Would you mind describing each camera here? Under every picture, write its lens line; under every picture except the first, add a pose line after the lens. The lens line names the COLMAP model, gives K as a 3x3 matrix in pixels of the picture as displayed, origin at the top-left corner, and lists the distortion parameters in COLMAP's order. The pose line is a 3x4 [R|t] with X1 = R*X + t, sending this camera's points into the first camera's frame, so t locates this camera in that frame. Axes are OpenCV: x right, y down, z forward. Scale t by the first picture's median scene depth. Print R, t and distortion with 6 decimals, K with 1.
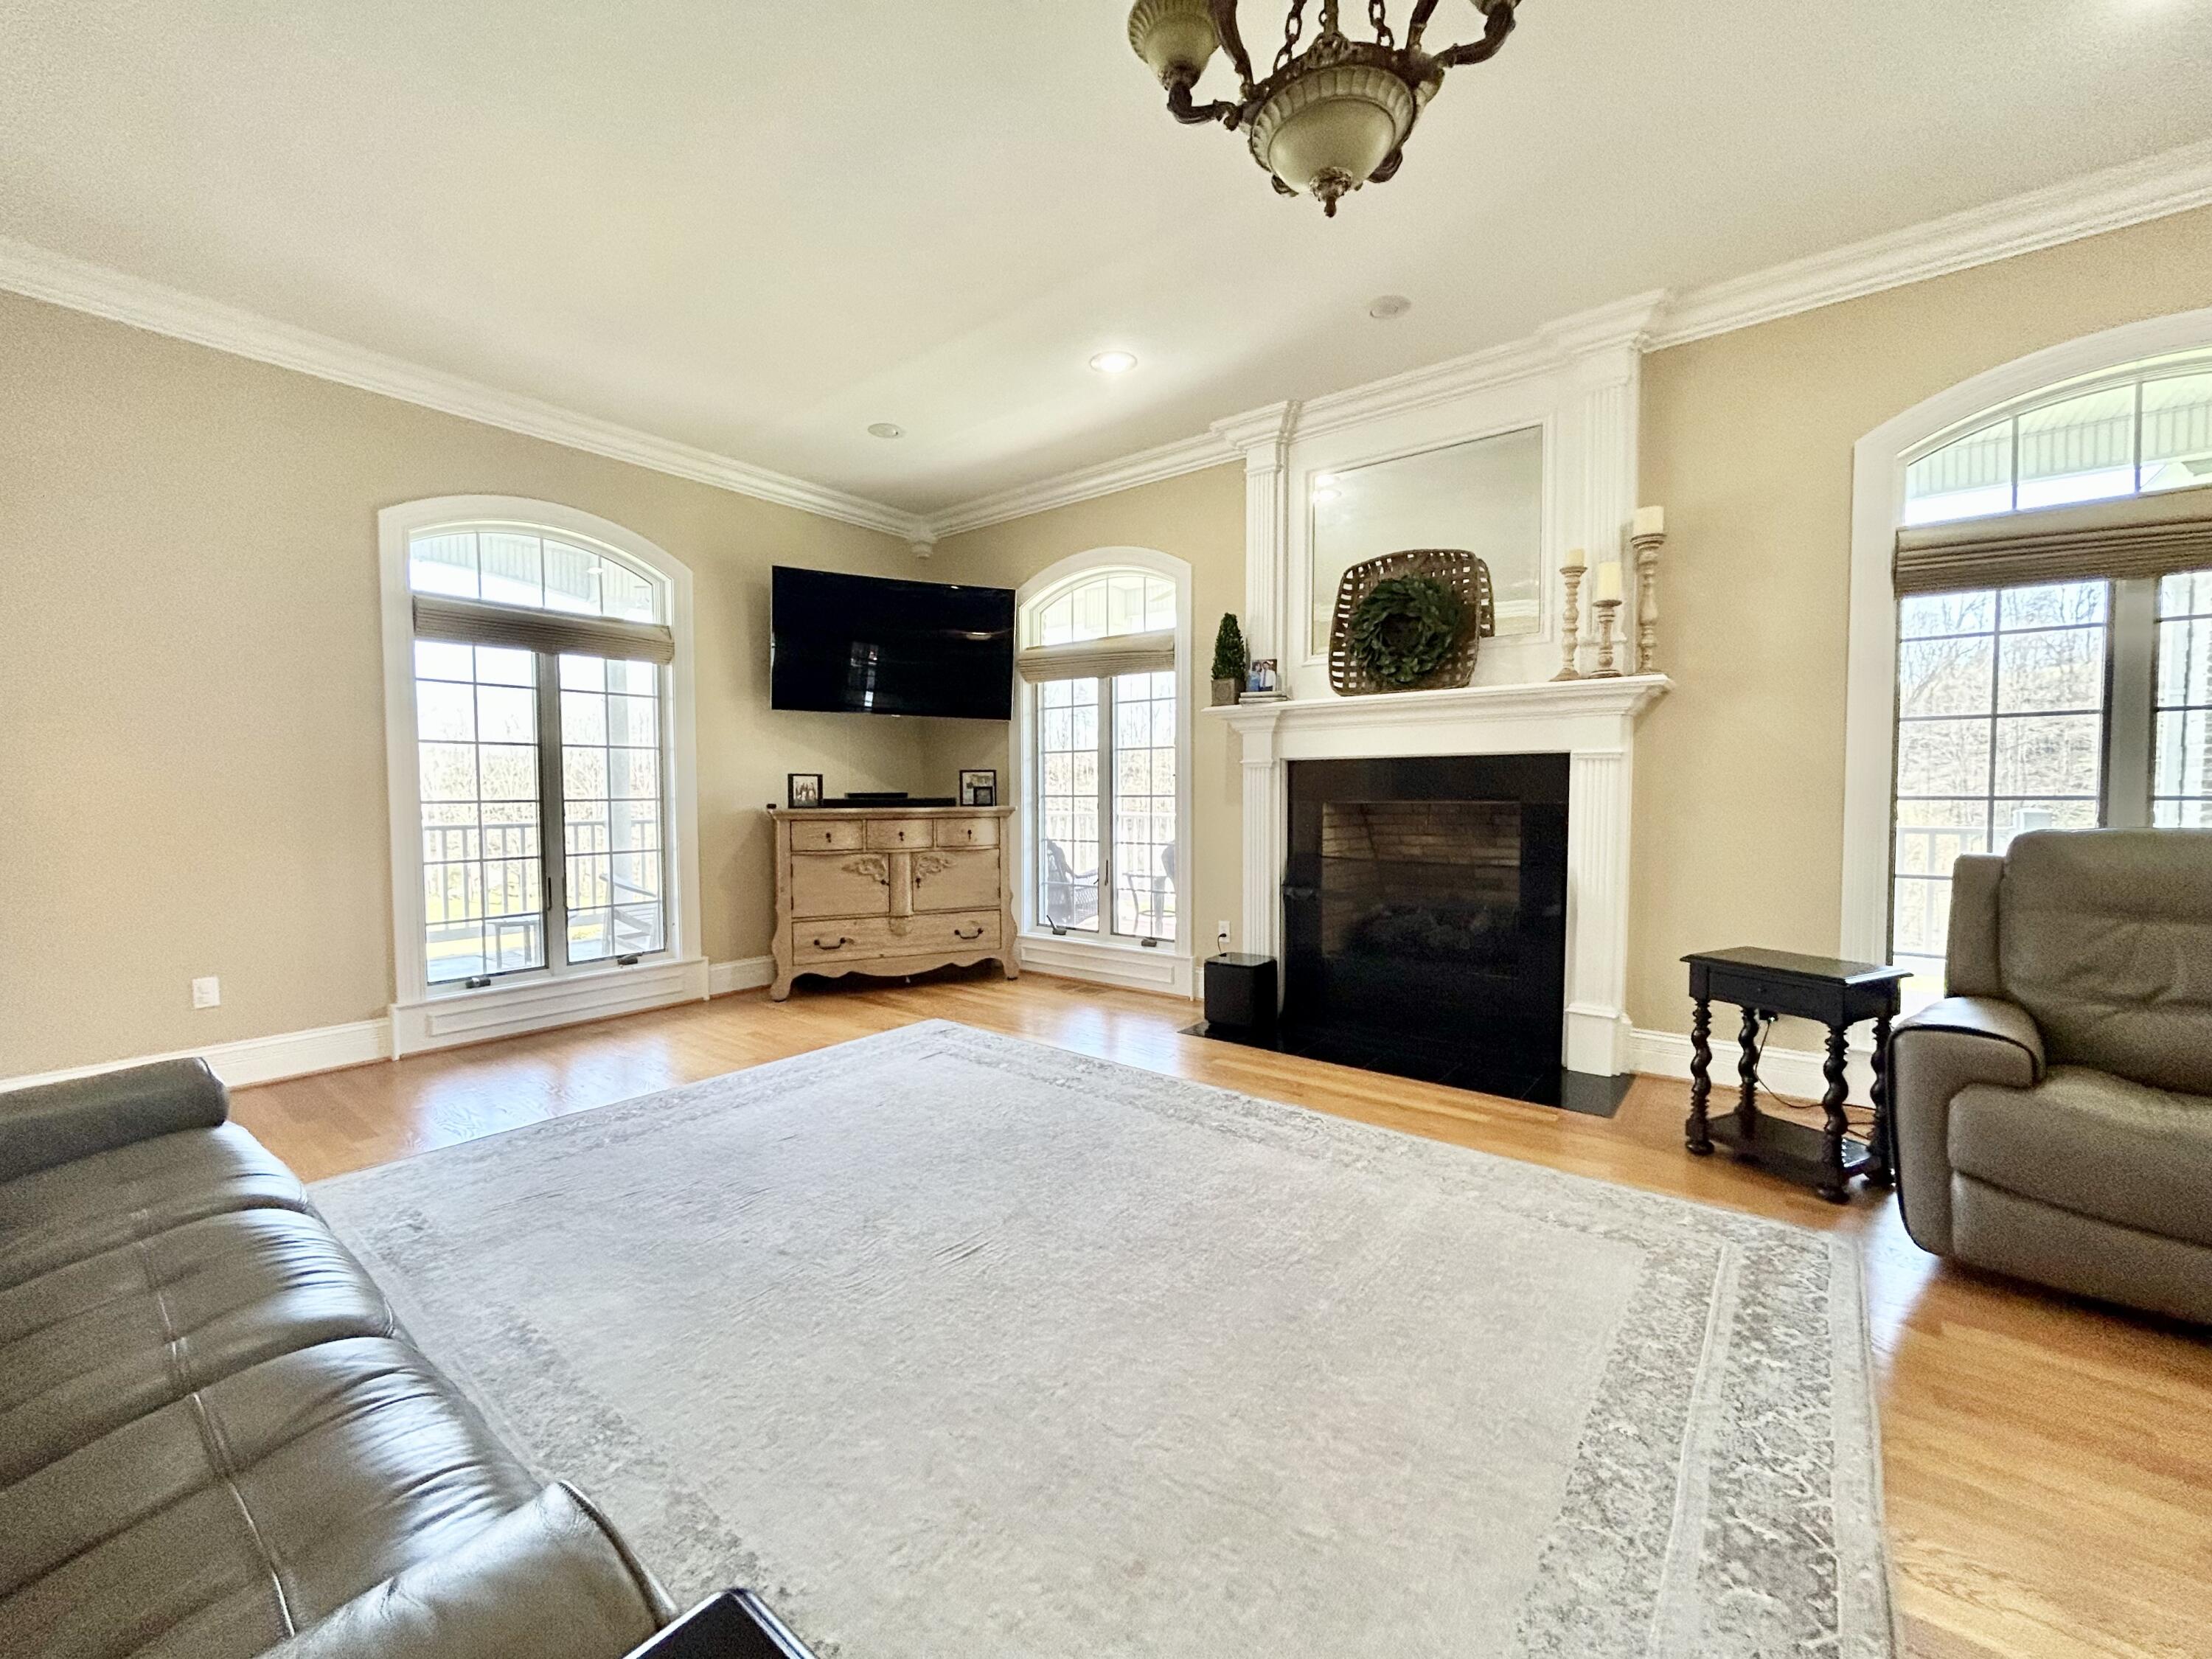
lens RADIAL K [[878.7, 0, 1112.2], [0, 878.7, 827.5], [0, 0, 1]] dist [-0.000651, -0.000159]
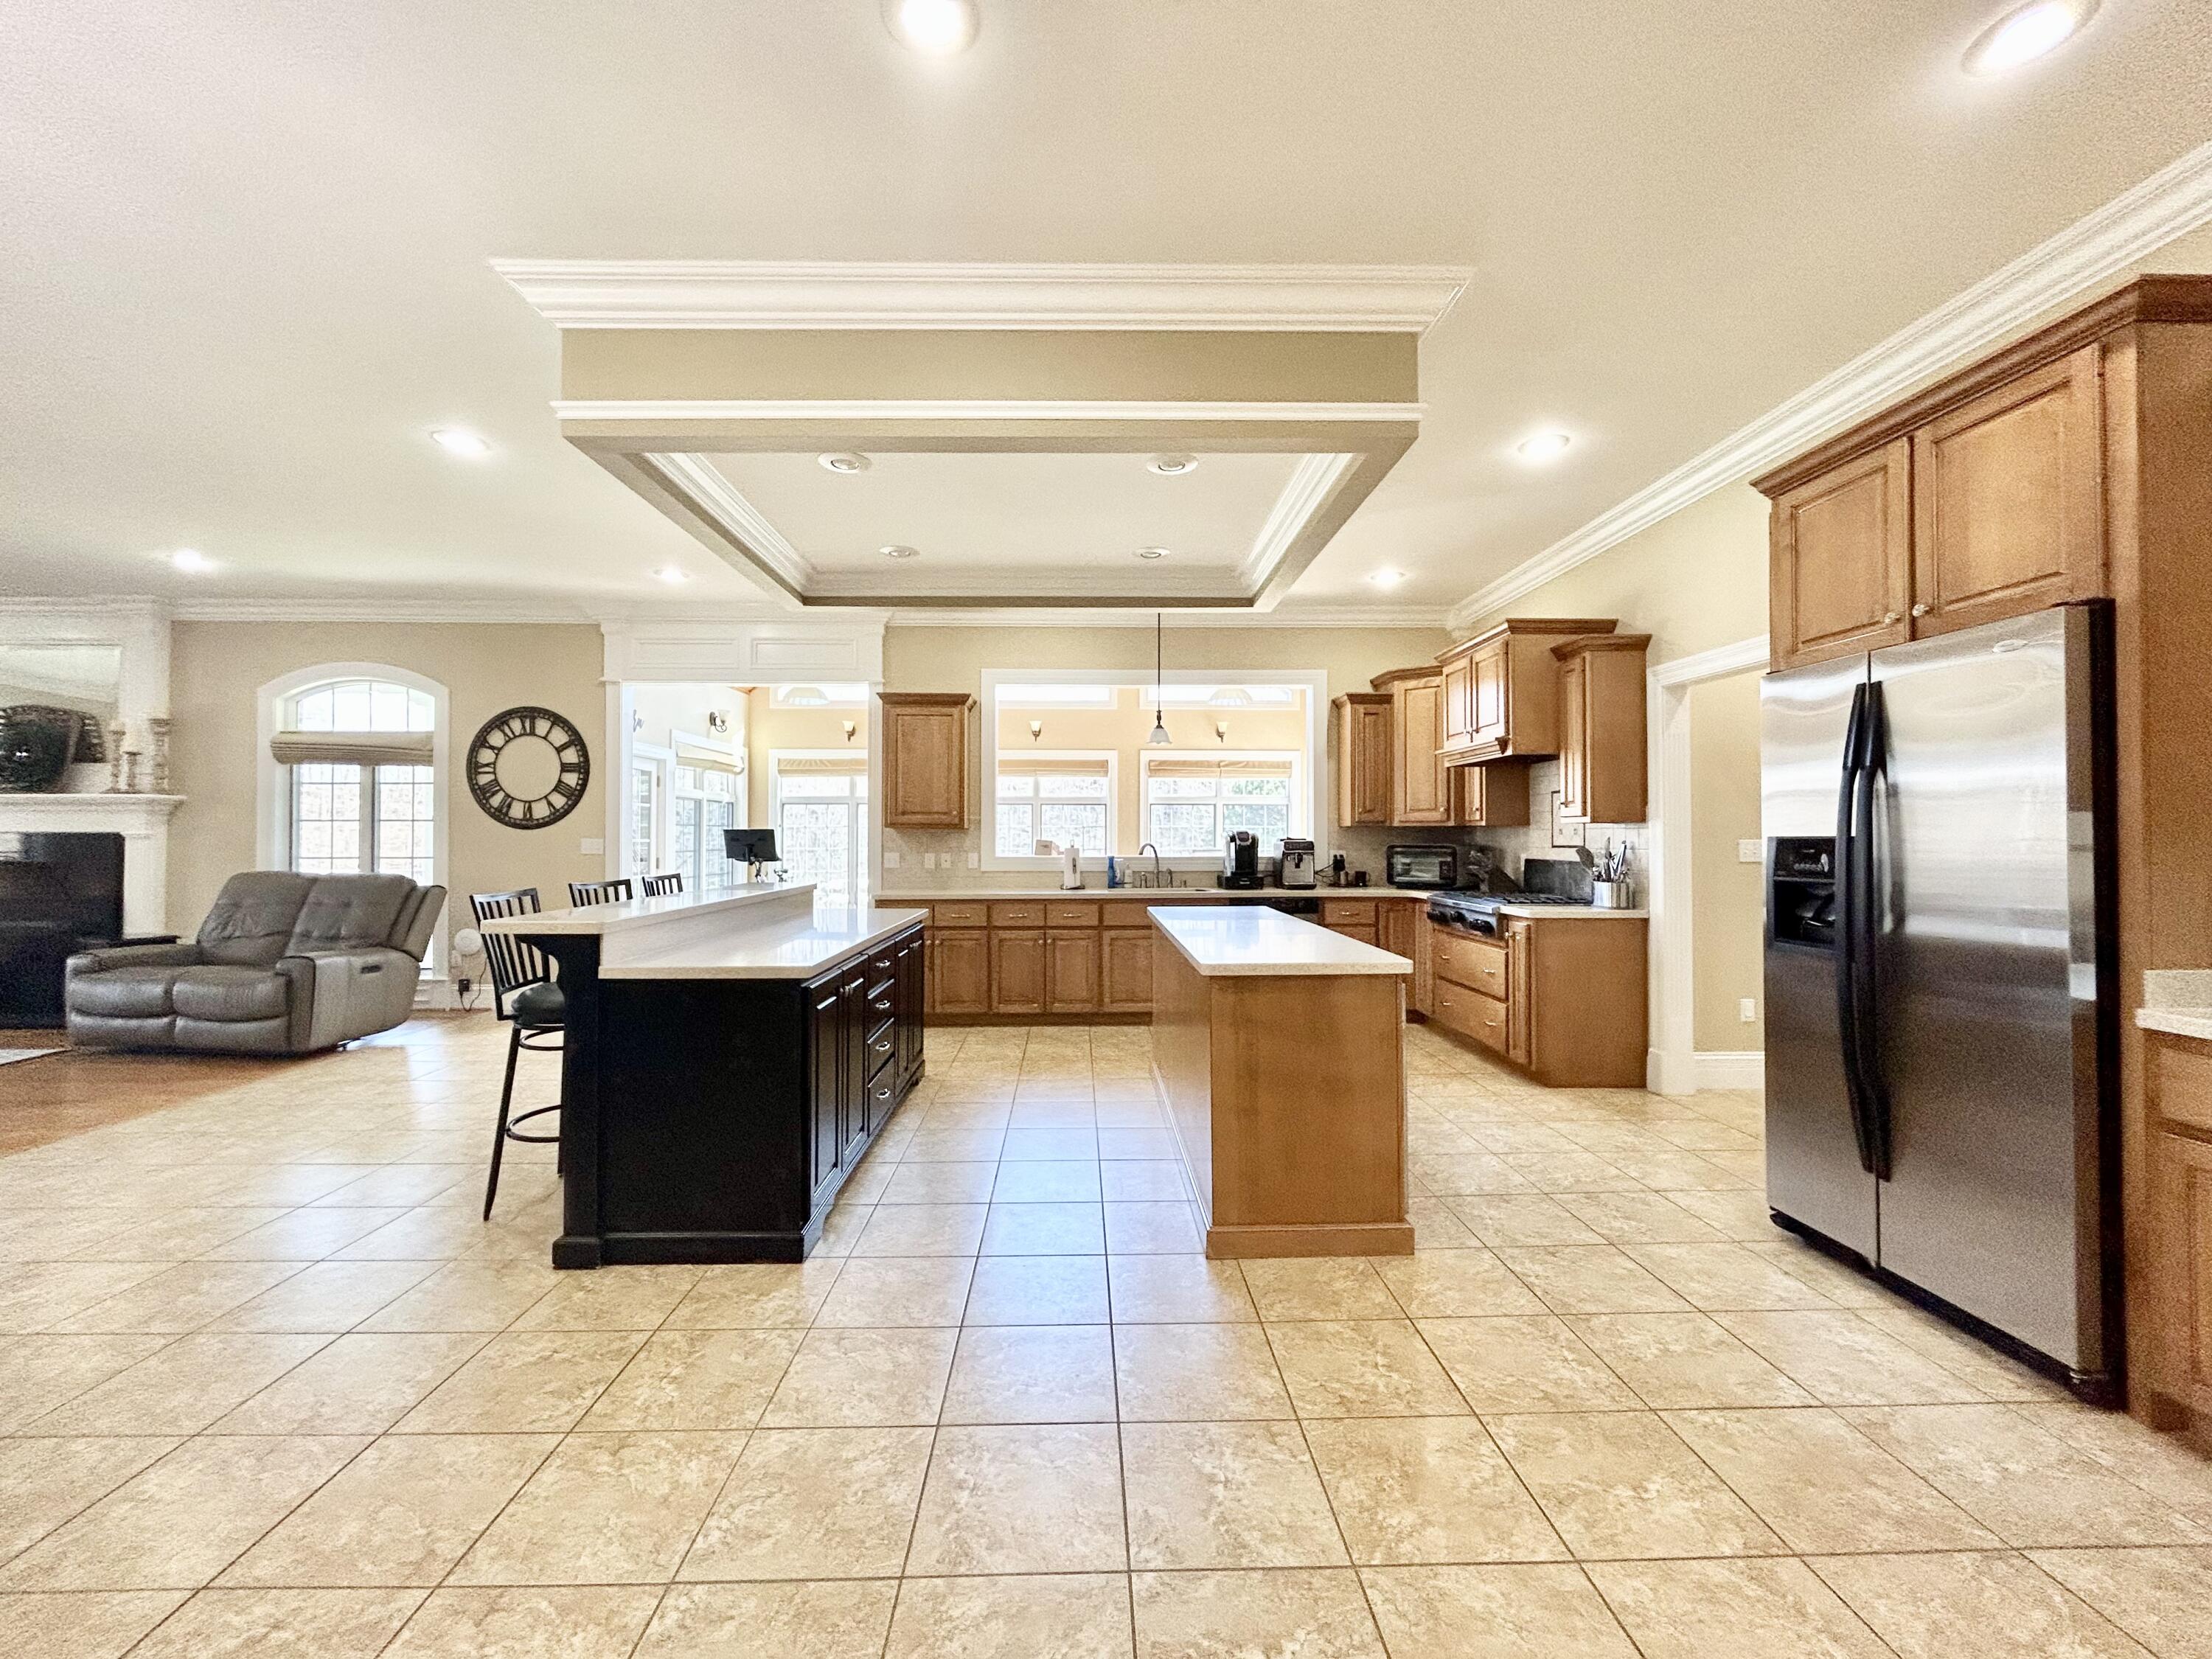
lens RADIAL K [[889.4, 0, 1095.0], [0, 889.4, 825.8], [0, 0, 1]] dist [-0.000459, 0.000021]
pose [[0.777589, 0.009852, 0.628695, 0.660252], [0.021936, 0.998844, -0.042783, 0.013069], [-0.628390, 0.047059, 0.776474, -1.165800]]
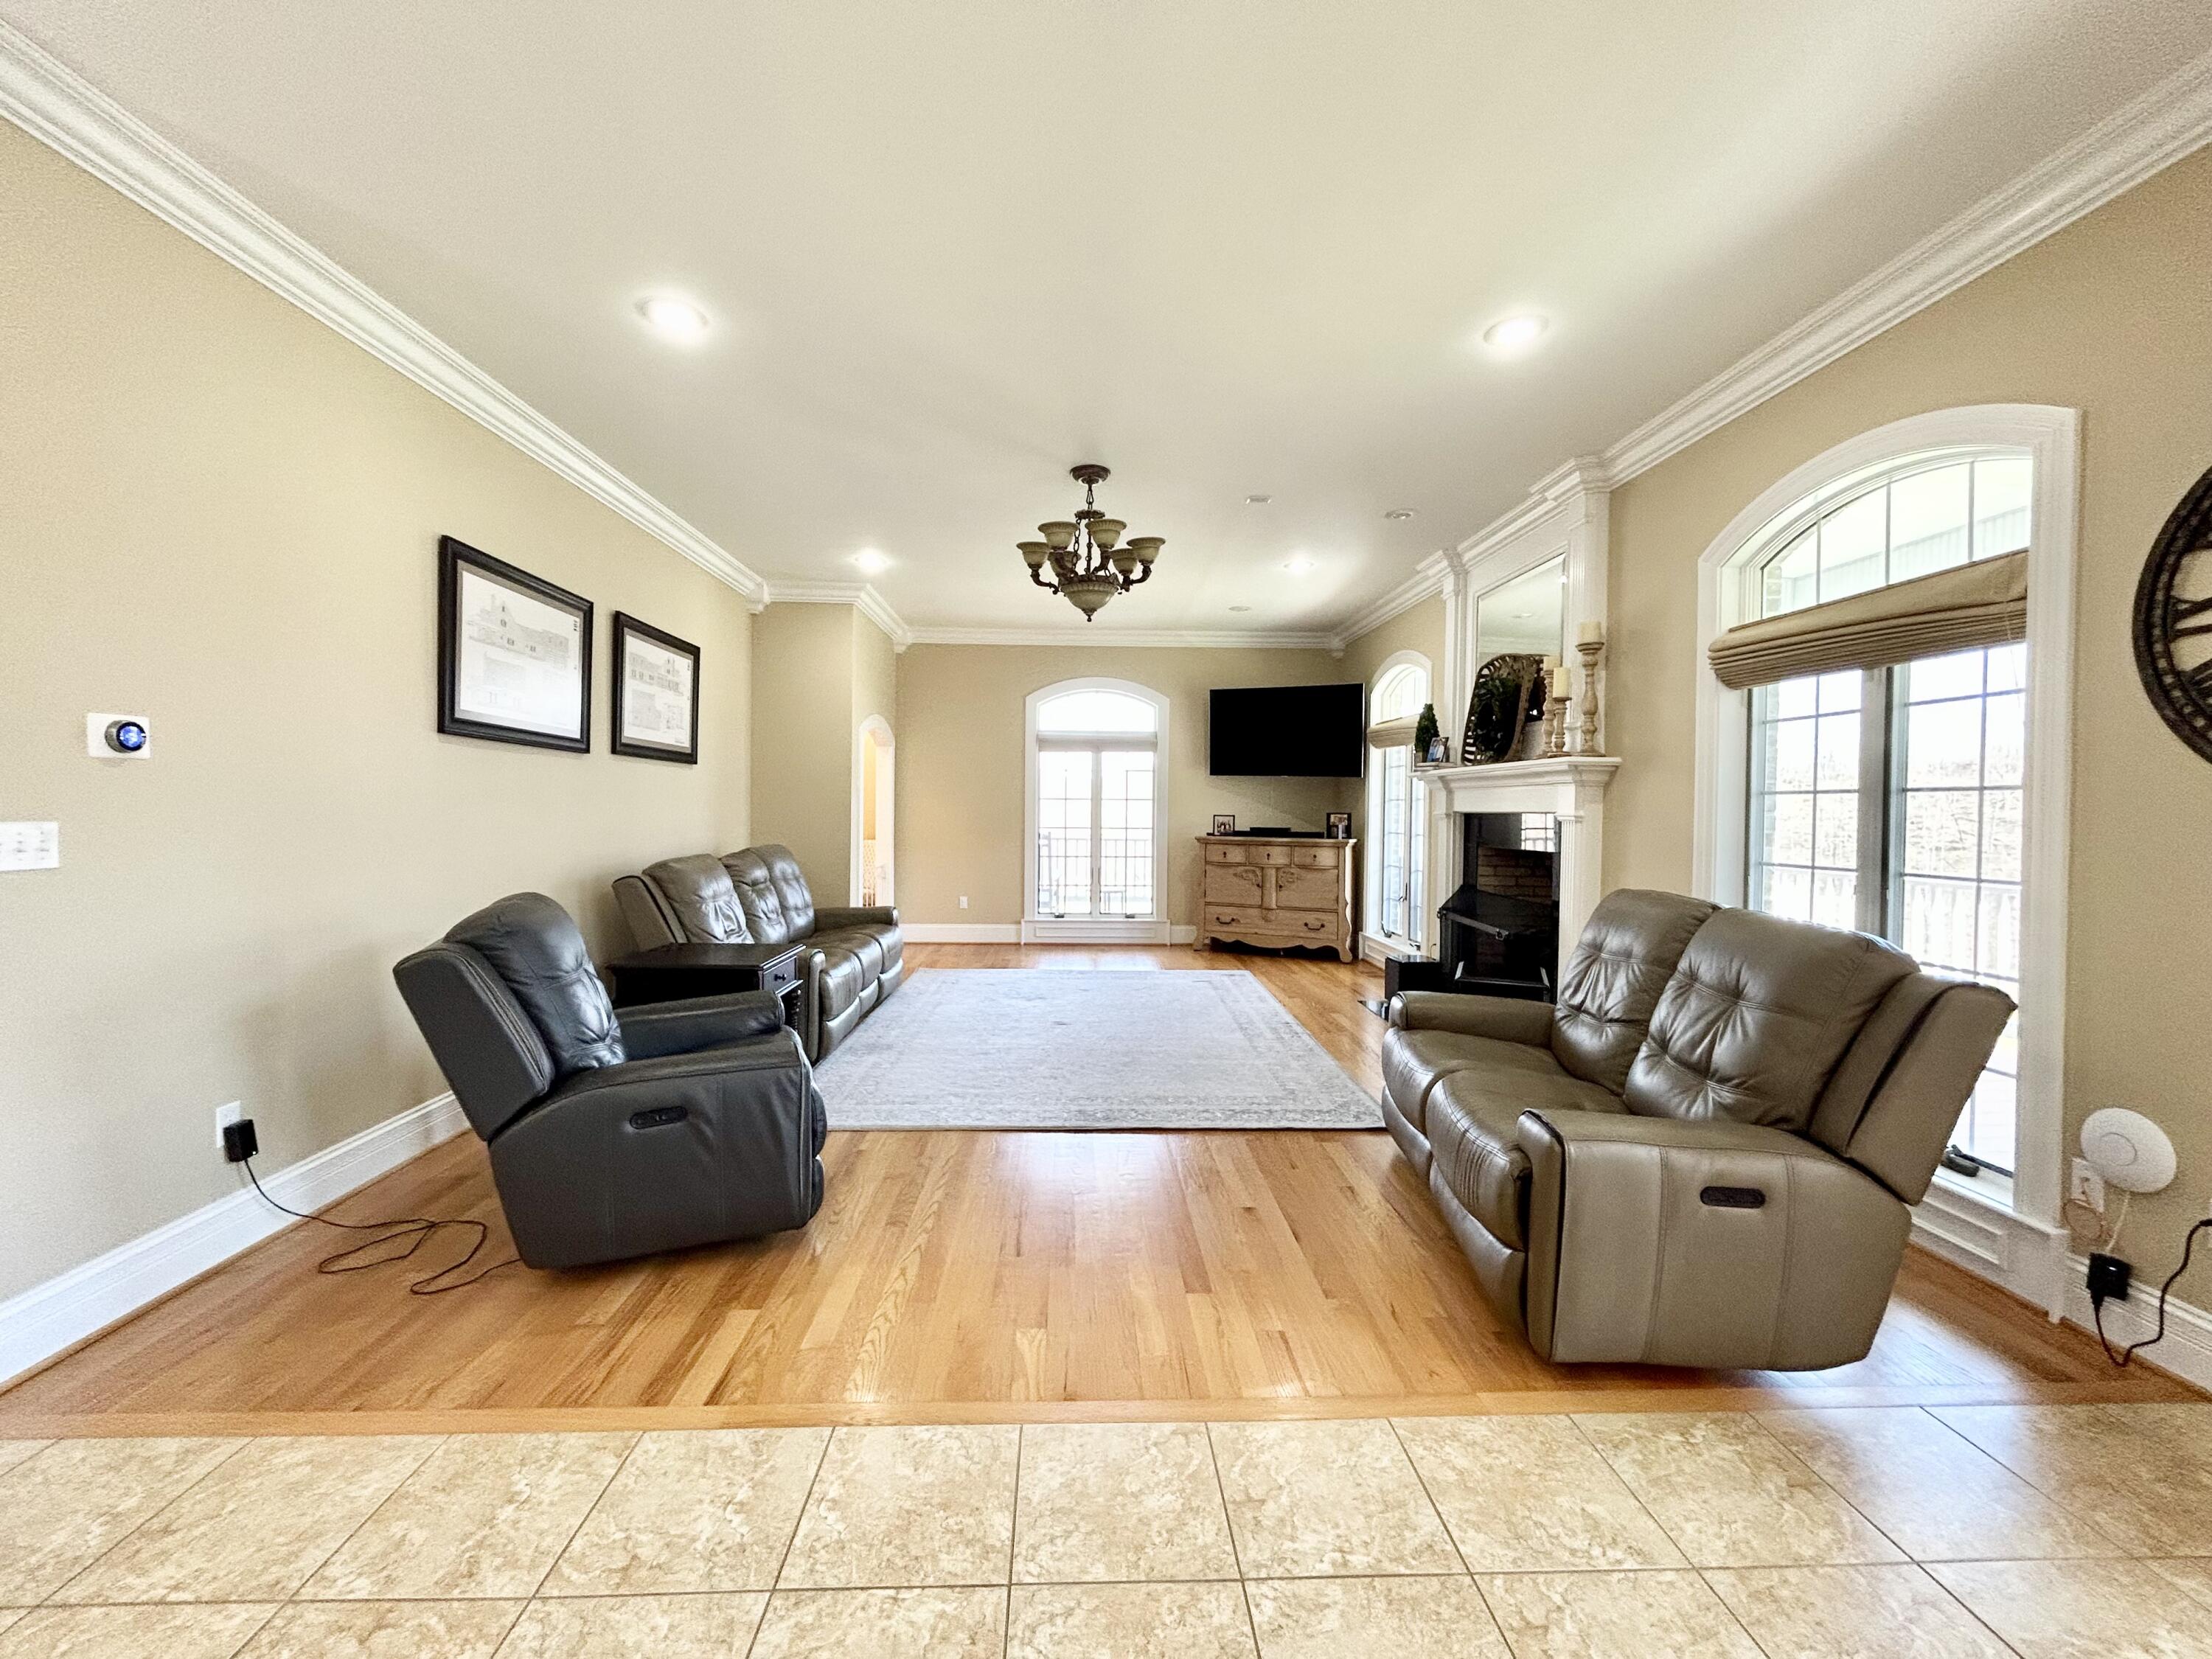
lens RADIAL K [[889.4, 0, 1095.0], [0, 889.4, 825.8], [0, 0, 1]] dist [-0.000459, 0.000021]
pose [[0.637068, 0.024650, -0.770413, 0.776917], [-0.039871, 0.999204, -0.001000, -0.030605], [0.769776, 0.031355, 0.637544, -0.228765]]
